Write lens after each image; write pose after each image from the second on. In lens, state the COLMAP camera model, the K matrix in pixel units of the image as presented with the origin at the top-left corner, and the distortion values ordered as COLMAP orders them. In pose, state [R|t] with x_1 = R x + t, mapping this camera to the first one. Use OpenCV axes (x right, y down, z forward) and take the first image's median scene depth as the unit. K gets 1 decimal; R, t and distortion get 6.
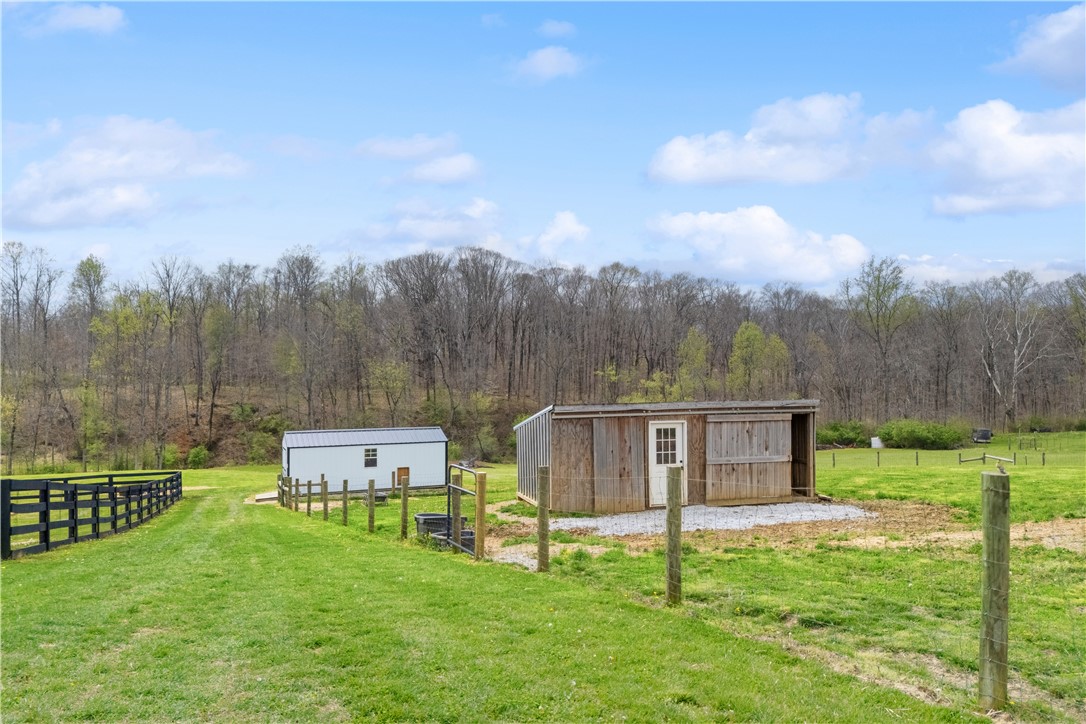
lens RADIAL K [[805.4, 0, 543.0], [0, 805.4, 362.0], [0, 0, 1]] dist [0.108408, -0.134777]
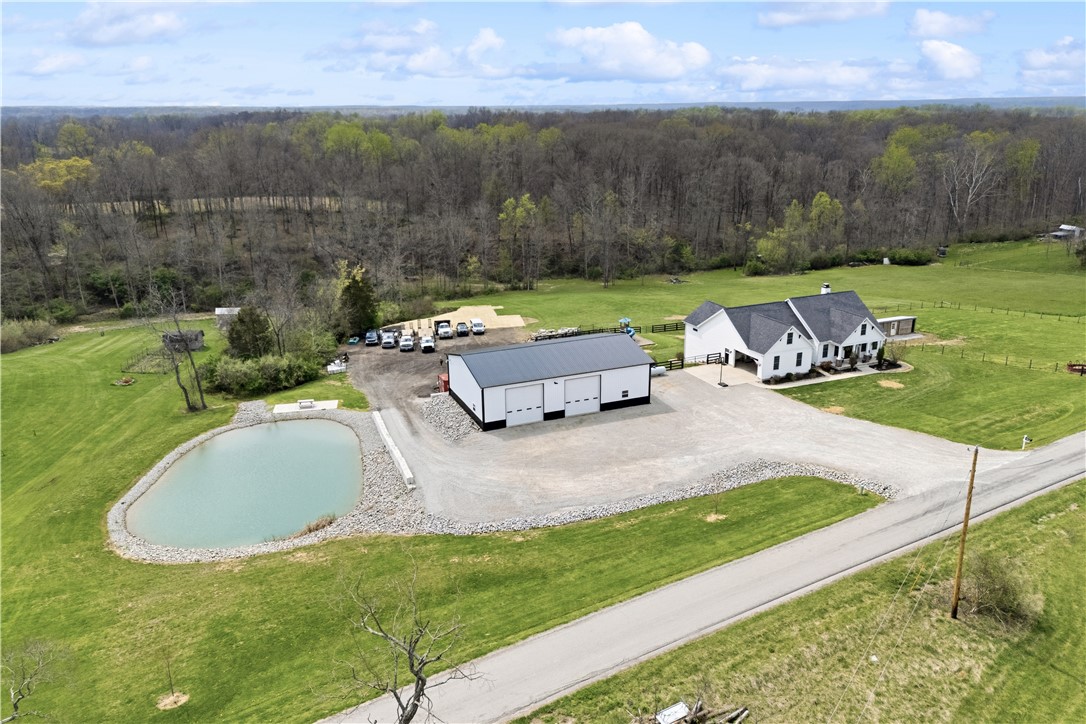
lens RADIAL K [[805.4, 0, 543.0], [0, 805.4, 362.0], [0, 0, 1]] dist [0.108408, -0.134777]
pose [[0.998754, -0.021815, 0.044876, -1.494904], [0.007051, 0.952043, 0.305882, -0.833960], [-0.049397, -0.305185, 0.951011, -2.606816]]
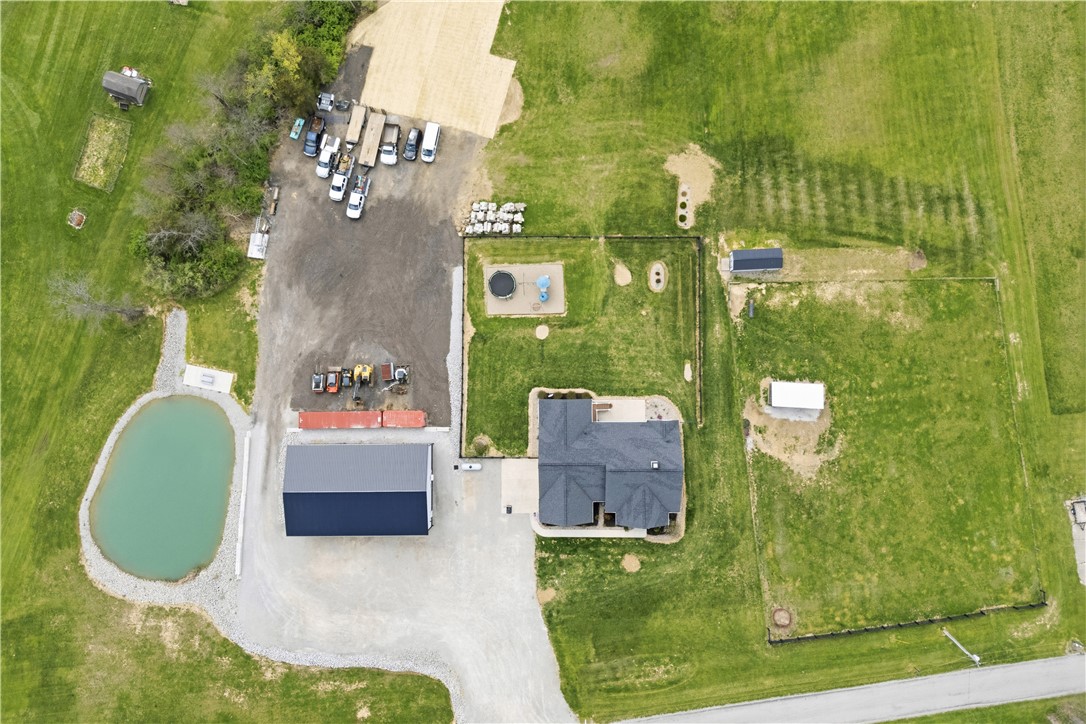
lens RADIAL K [[783.8, 0, 543.0], [0, 783.8, 362.0], [0, 0, 1]] dist [0.115330, -0.151054]
pose [[0.940580, 0.338366, -0.028580, -0.801524], [0.025950, 0.012294, 0.999588, -3.069467], [0.338578, -0.940934, 0.002783, 0.339368]]
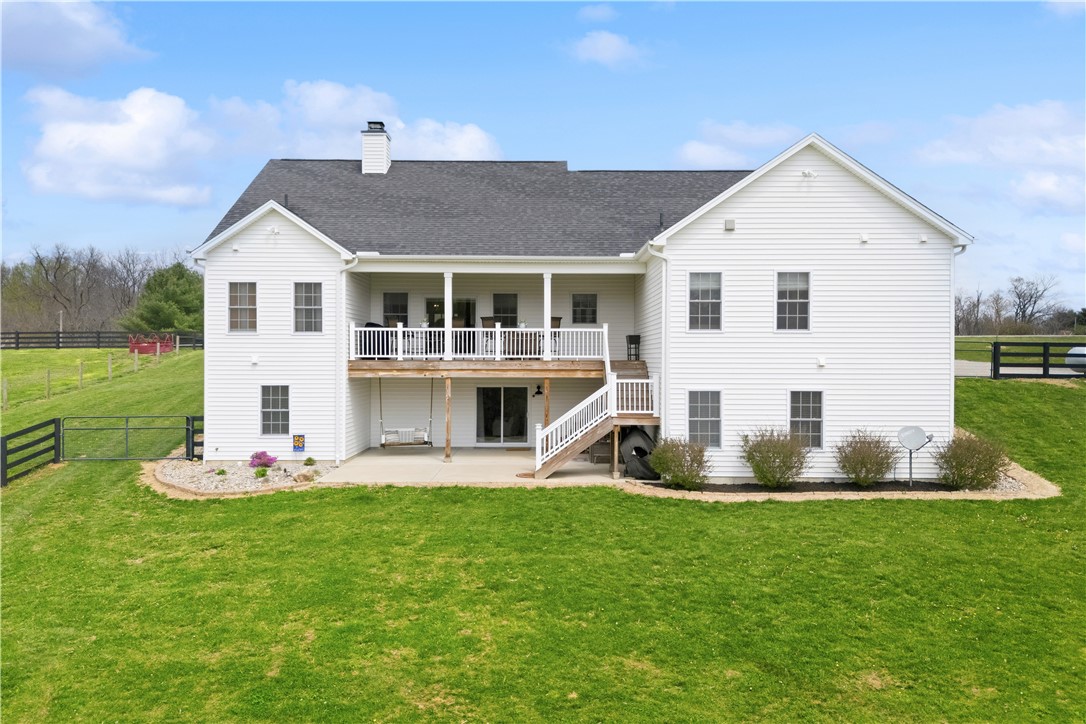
lens RADIAL K [[809.3, 0, 543.0], [0, 809.3, 362.0], [0, 0, 1]] dist [0.064875, -0.074022]
pose [[-0.939342, -0.009430, 0.342851, -0.774647], [-0.008277, 0.999954, 0.004824, 0.002628], [-0.342881, 0.001694, -0.939377, 0.788197]]
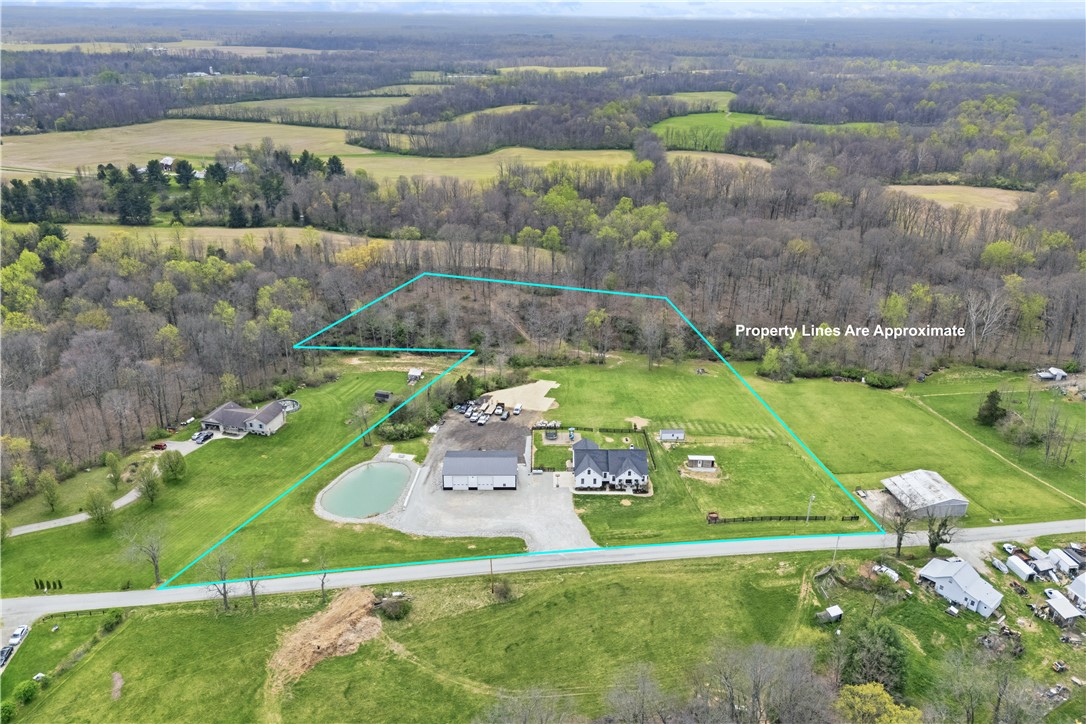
lens RADIAL K [[783.8, 0, 543.0], [0, 783.8, 362.0], [0, 0, 1]] dist [0.115330, -0.151054]
pose [[0.941234, 0.143968, -0.305535, 0.689013], [-0.010162, 0.916267, 0.400439, -3.079197], [0.337603, -0.373802, 0.863884, -4.848548]]
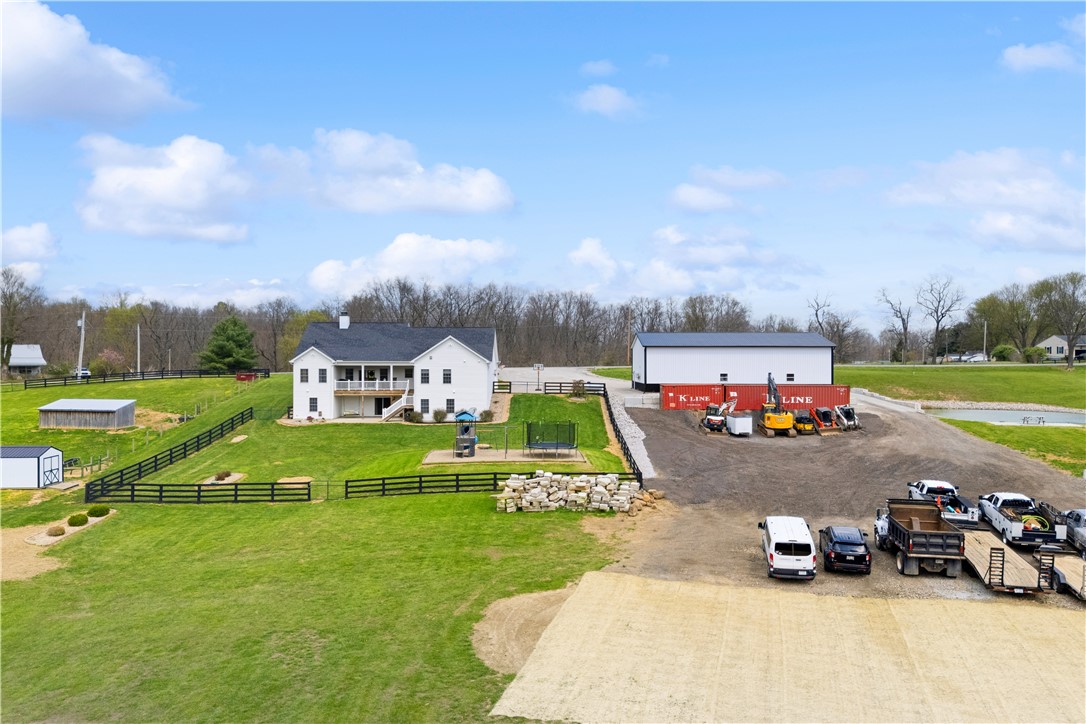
lens RADIAL K [[809.3, 0, 543.0], [0, 809.3, 362.0], [0, 0, 1]] dist [0.064875, -0.074022]
pose [[-0.938652, -0.006564, 0.344803, -1.689541], [-0.007112, 0.999975, -0.000325, -0.073222], [-0.344792, -0.002758, -0.938675, 2.095971]]
